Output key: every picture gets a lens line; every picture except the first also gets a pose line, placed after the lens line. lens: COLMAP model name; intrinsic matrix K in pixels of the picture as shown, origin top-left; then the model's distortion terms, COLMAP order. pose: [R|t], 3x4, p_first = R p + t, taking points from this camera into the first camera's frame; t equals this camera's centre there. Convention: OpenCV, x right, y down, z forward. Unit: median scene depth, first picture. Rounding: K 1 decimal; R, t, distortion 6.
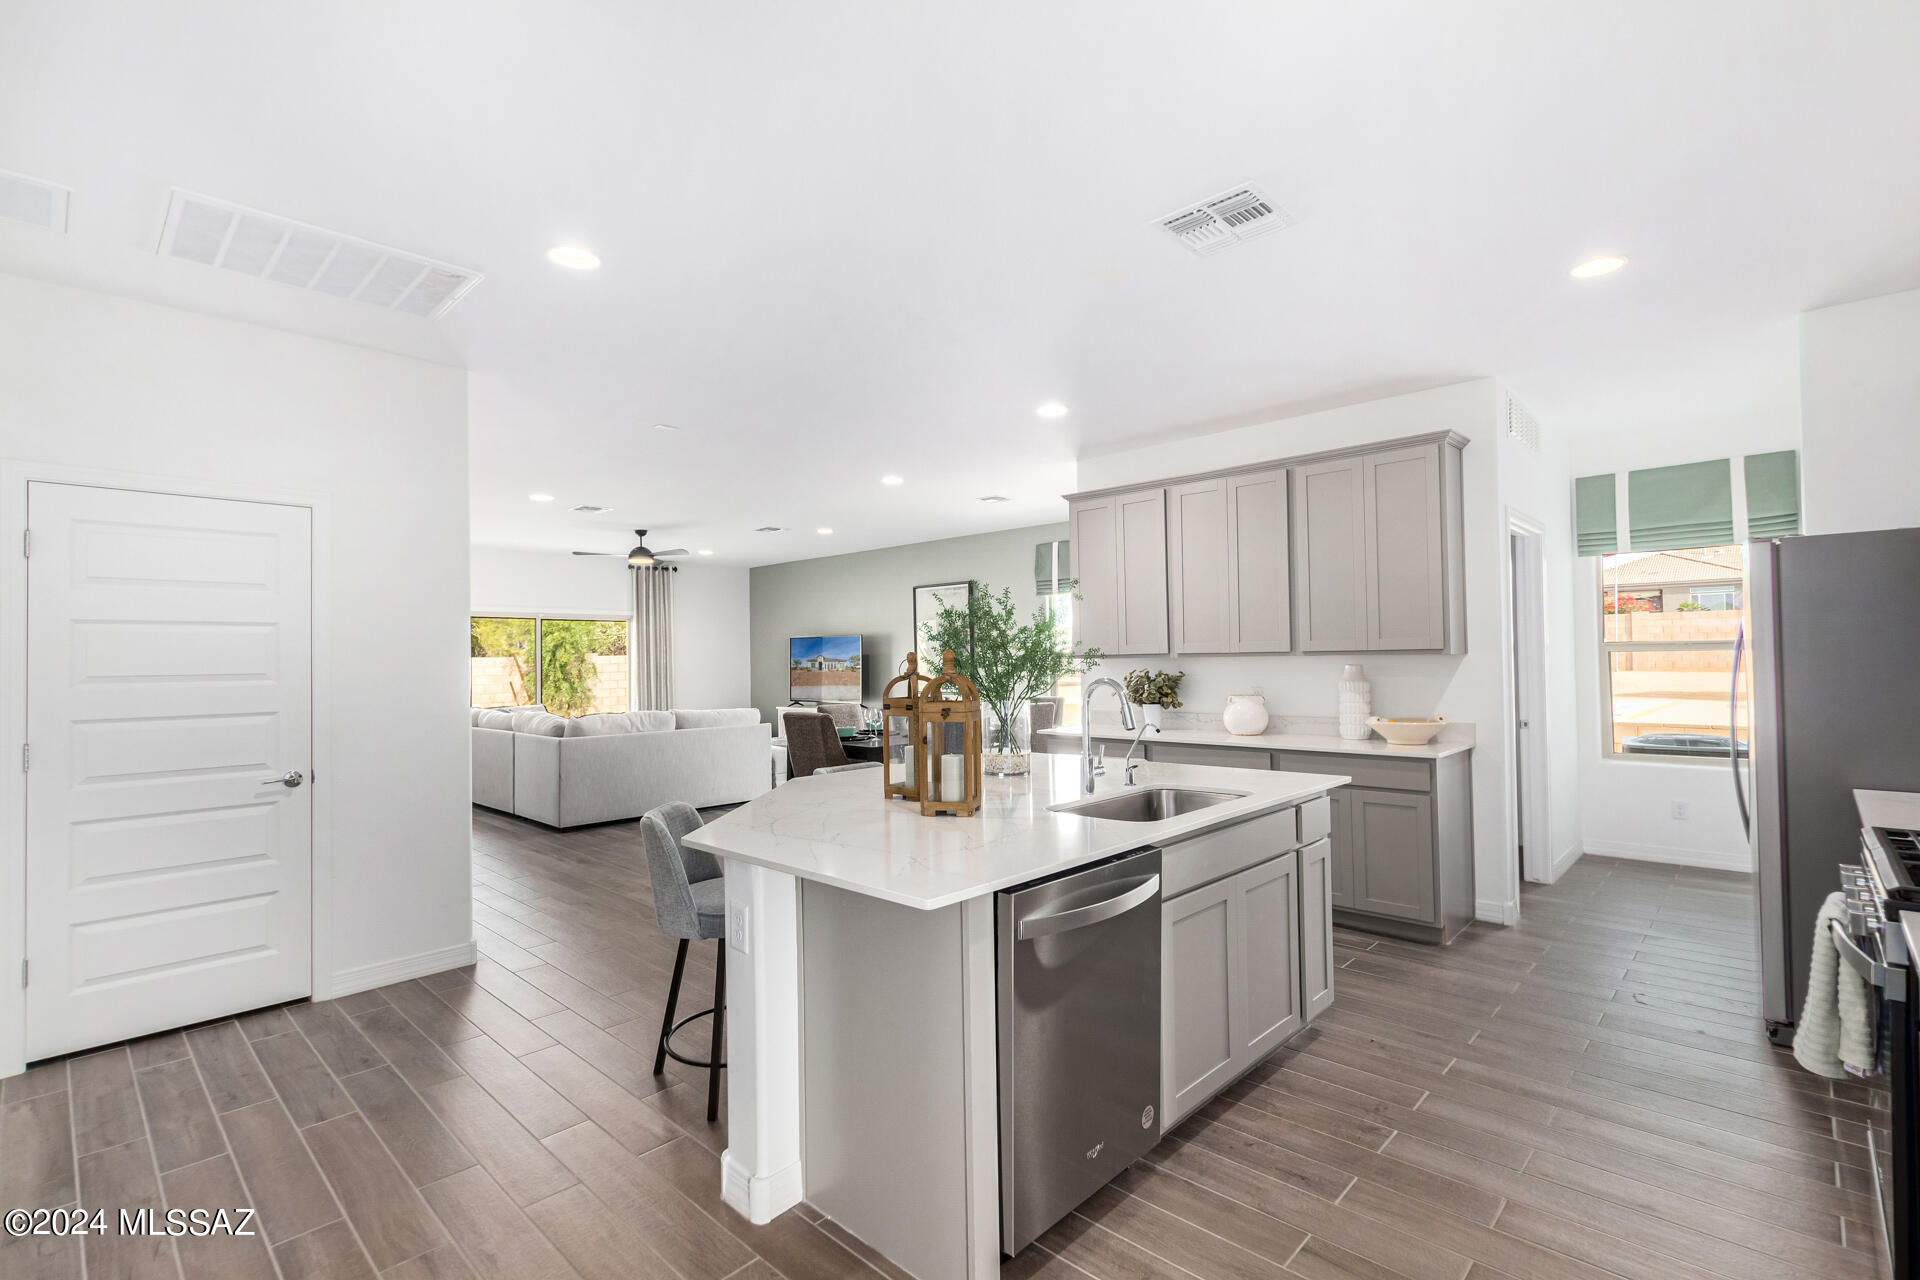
lens RADIAL K [[881.9, 0, 959.3], [0, 881.9, 642.6], [0, 0, 1]] dist [-0.001165, -0.001632]
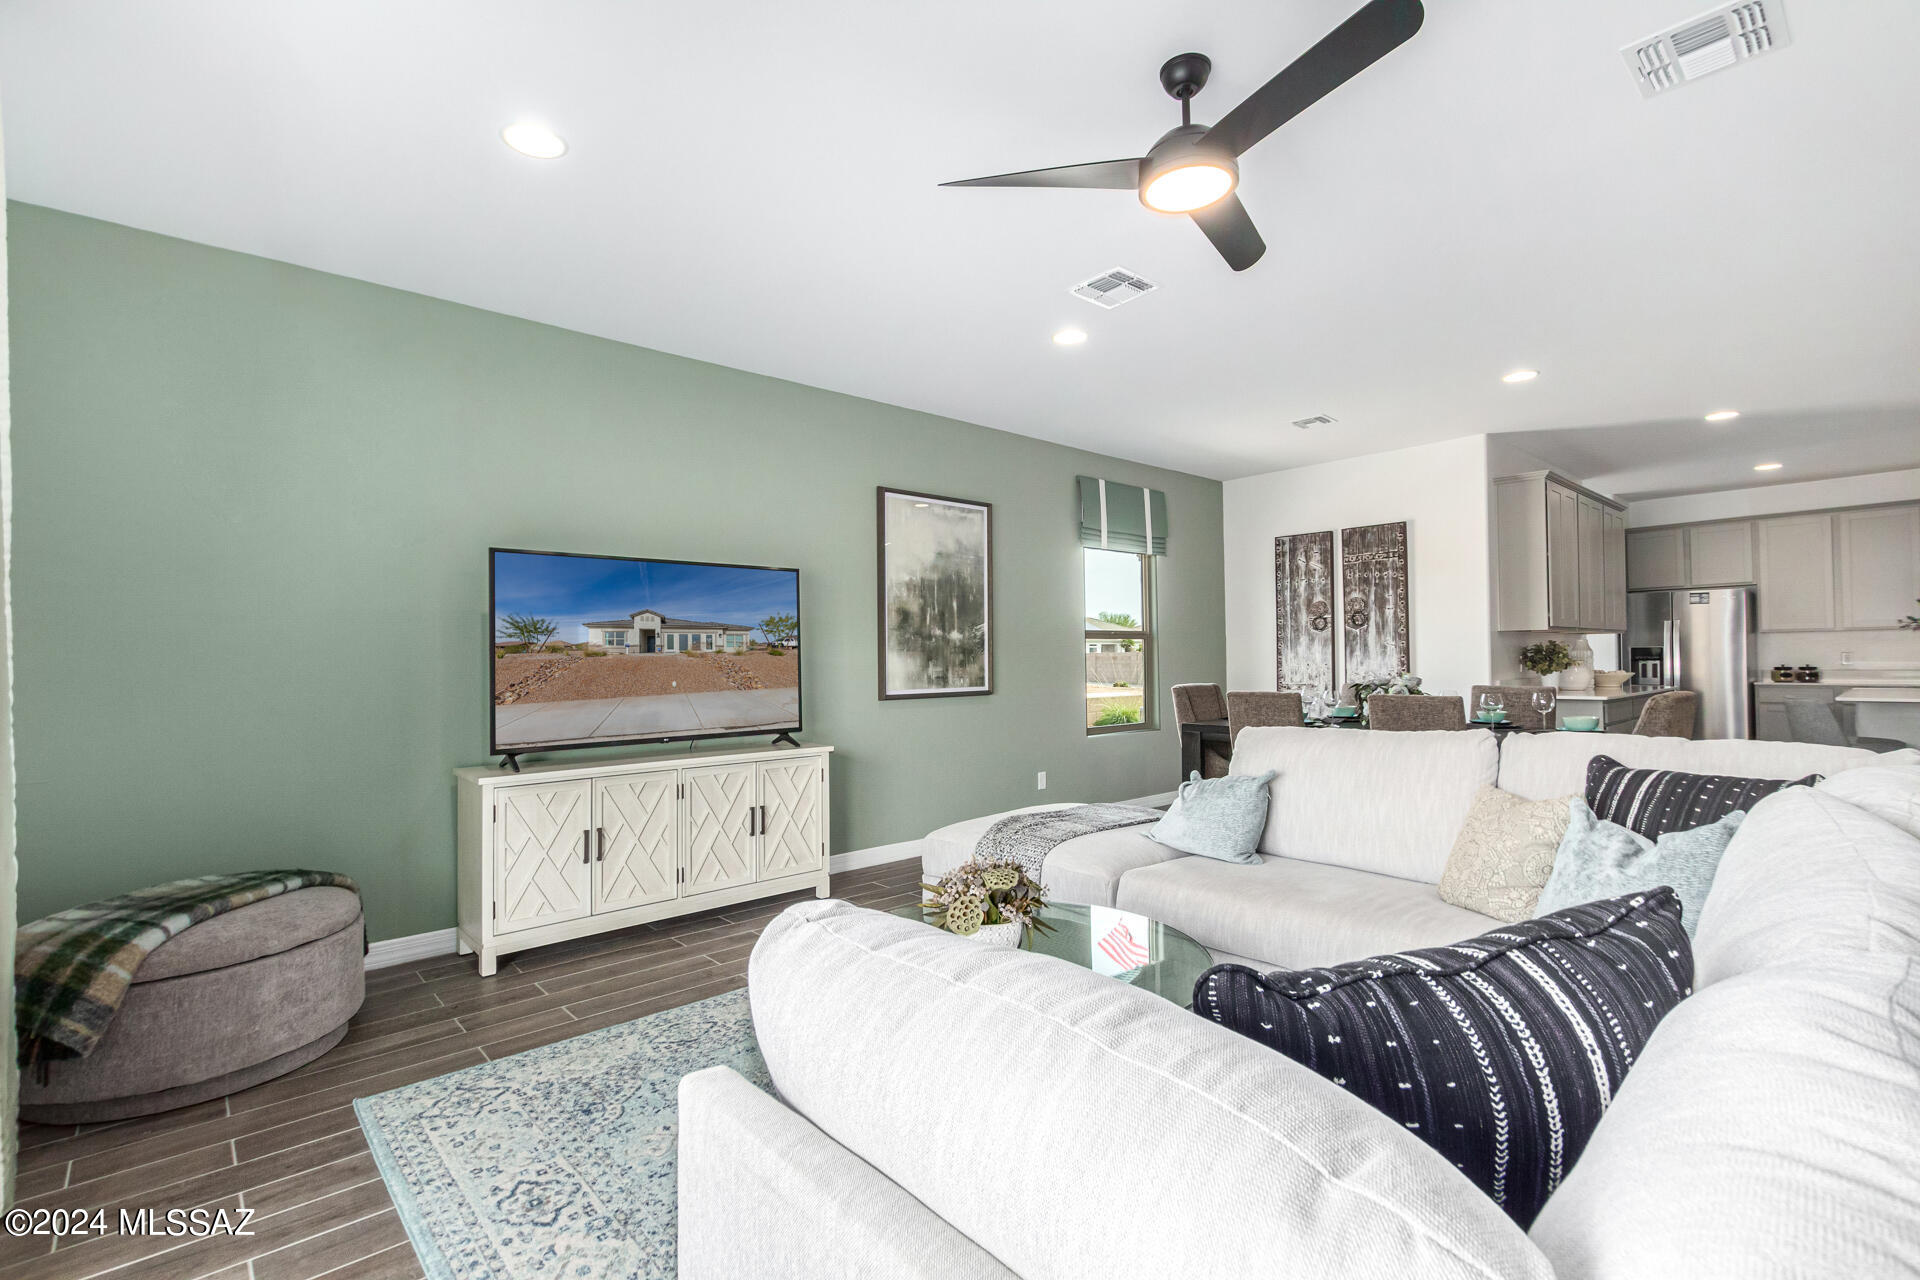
lens RADIAL K [[881.9, 0, 955.7], [0, 881.9, 645.3], [0, 0, 1]] dist [-0.001165, -0.001632]
pose [[0.064683, 0.031941, 0.997395, -1.062332], [-0.005386, 0.999484, -0.031659, 0.082191], [-0.997891, -0.003324, 0.064821, 1.808569]]
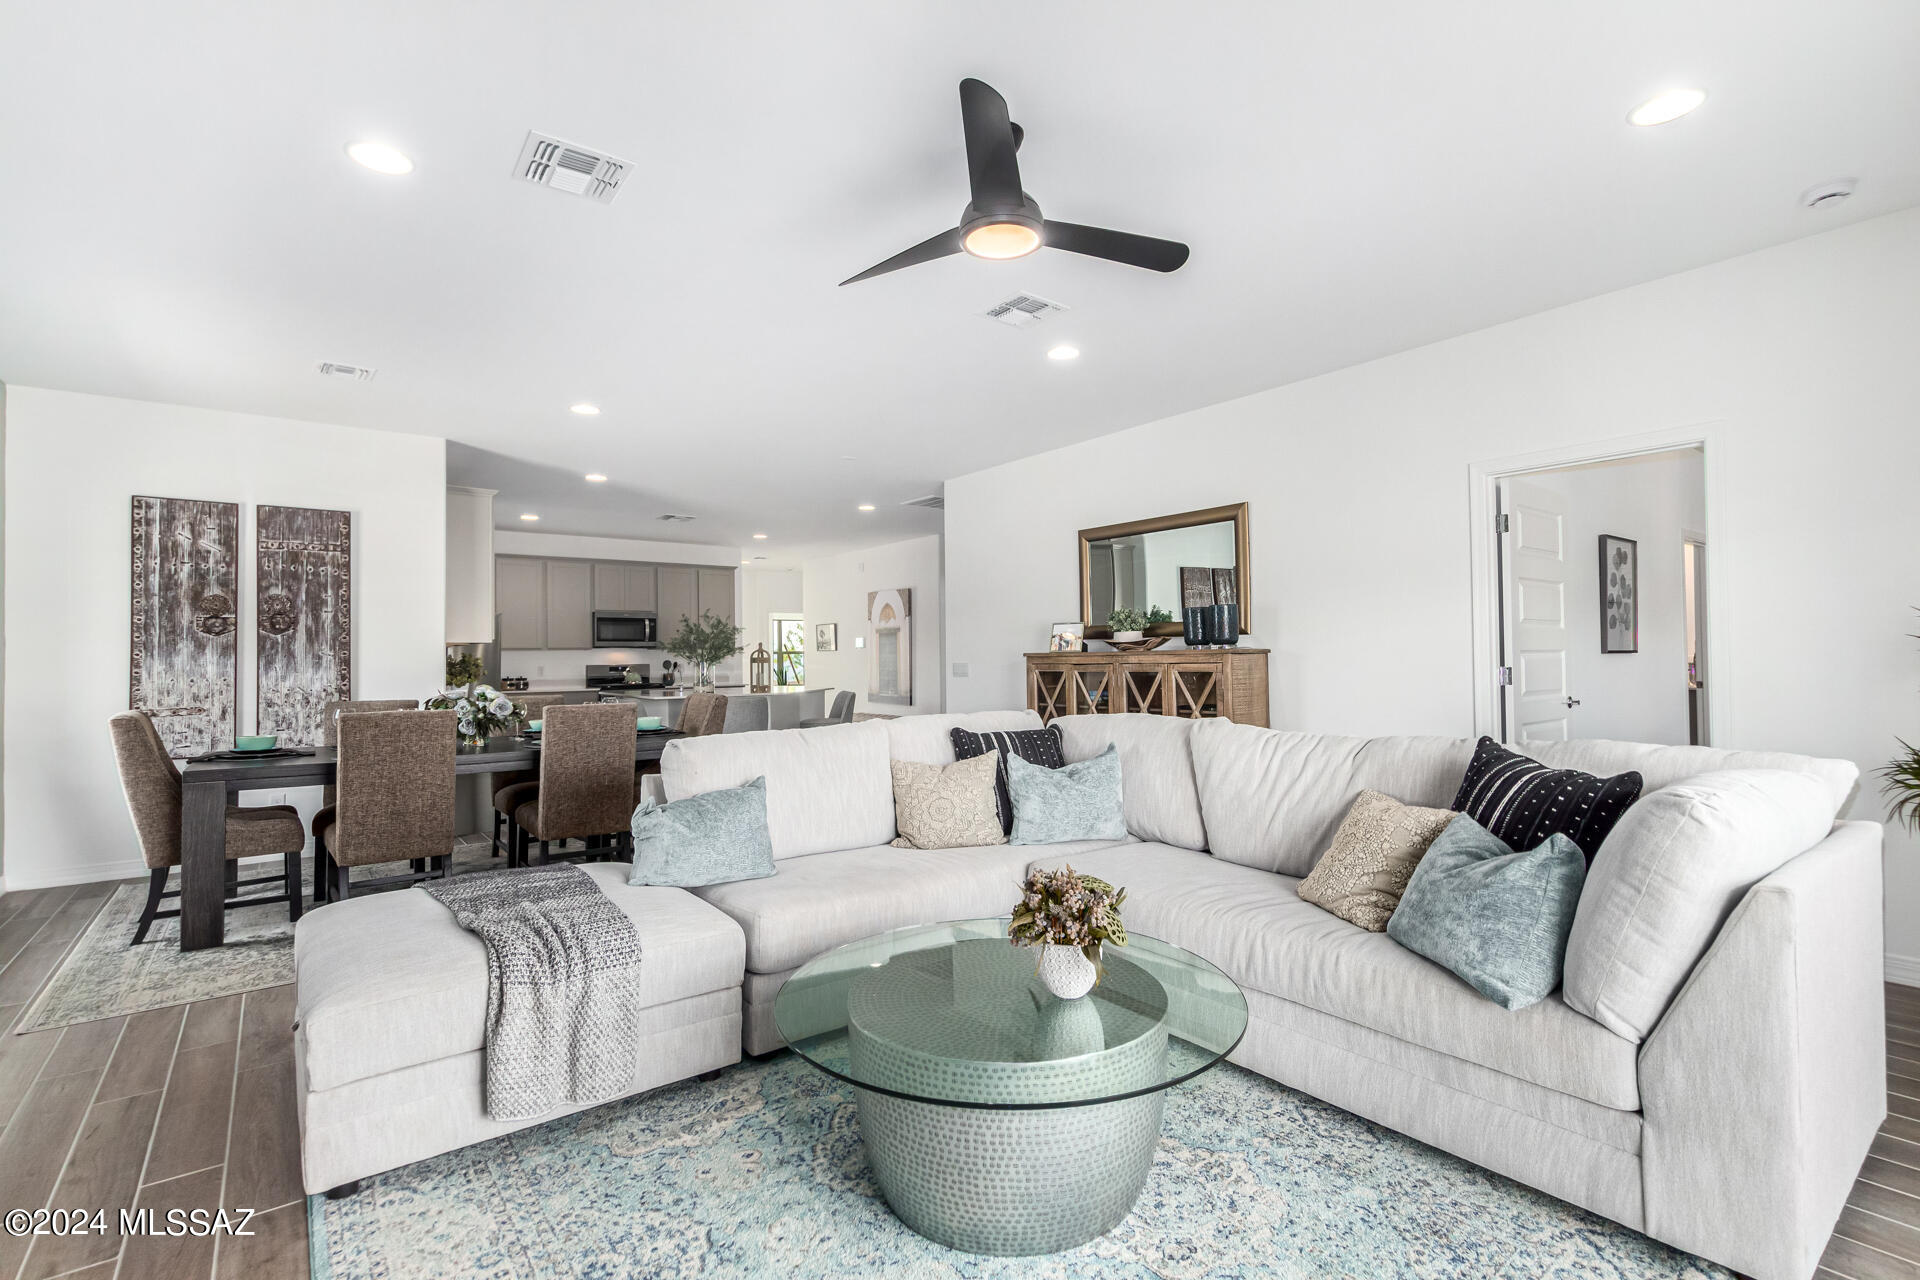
lens RADIAL K [[881.9, 0, 948.3], [0, 881.9, 649.2], [0, 0, 1]] dist [-0.001165, -0.001632]
pose [[-0.987511, 0.029600, 0.154744, -0.658507], [0.025034, 0.999194, -0.031372, 0.082733], [-0.155548, -0.027106, -0.987456, 2.194648]]
